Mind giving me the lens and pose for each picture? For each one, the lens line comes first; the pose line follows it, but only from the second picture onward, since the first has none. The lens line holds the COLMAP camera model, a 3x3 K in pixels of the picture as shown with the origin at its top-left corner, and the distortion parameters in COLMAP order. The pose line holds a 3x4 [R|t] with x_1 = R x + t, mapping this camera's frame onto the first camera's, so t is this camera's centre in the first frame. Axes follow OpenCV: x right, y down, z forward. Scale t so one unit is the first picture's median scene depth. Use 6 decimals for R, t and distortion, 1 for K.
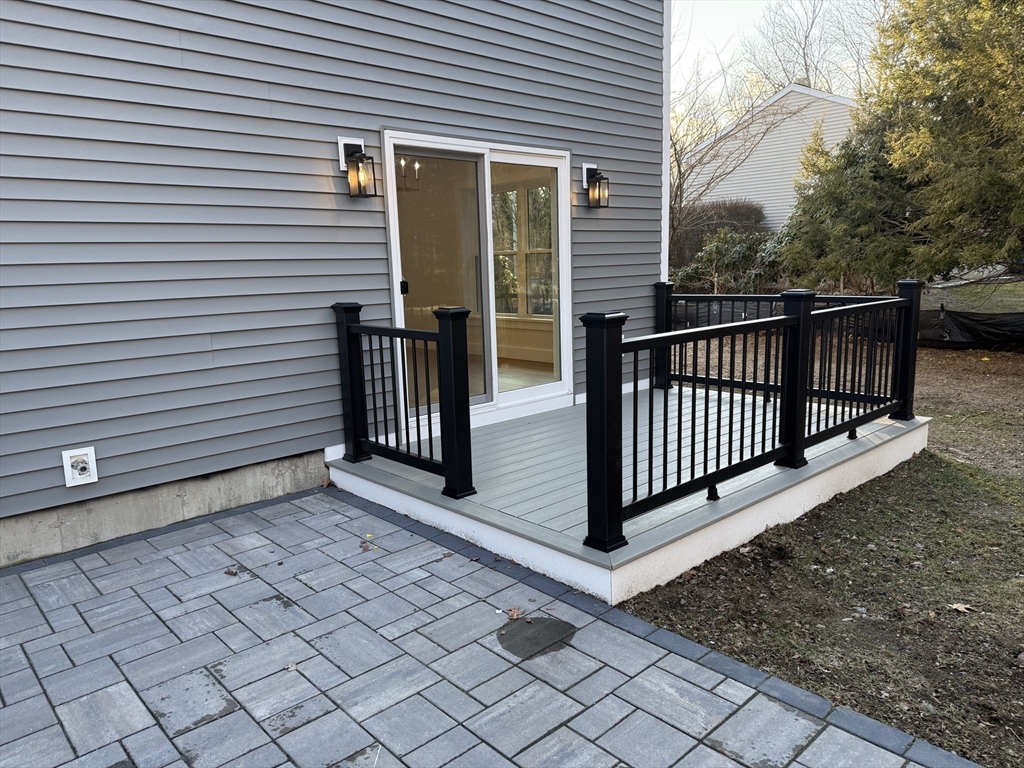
lens RADIAL K [[716.6, 0, 512.0], [0, 716.6, 384.0], [0, 0, 1]] dist [0.199129, -0.000837]
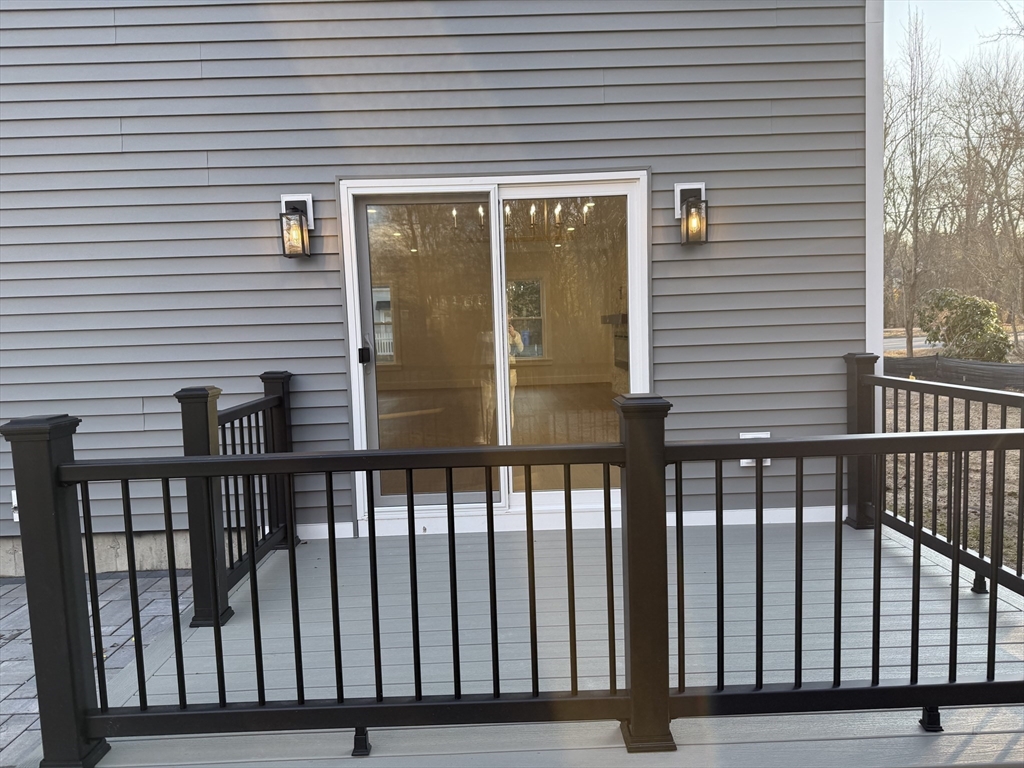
lens RADIAL K [[718.0, 0, 511.4], [0, 718.0, 398.9], [0, 0, 1]] dist [0.002540, -0.001131]
pose [[0.750658, 0.073076, -0.656637, 0.445428], [-0.099803, 0.995001, -0.003362, -0.080410], [0.653109, 0.068058, 0.754199, 0.396707]]
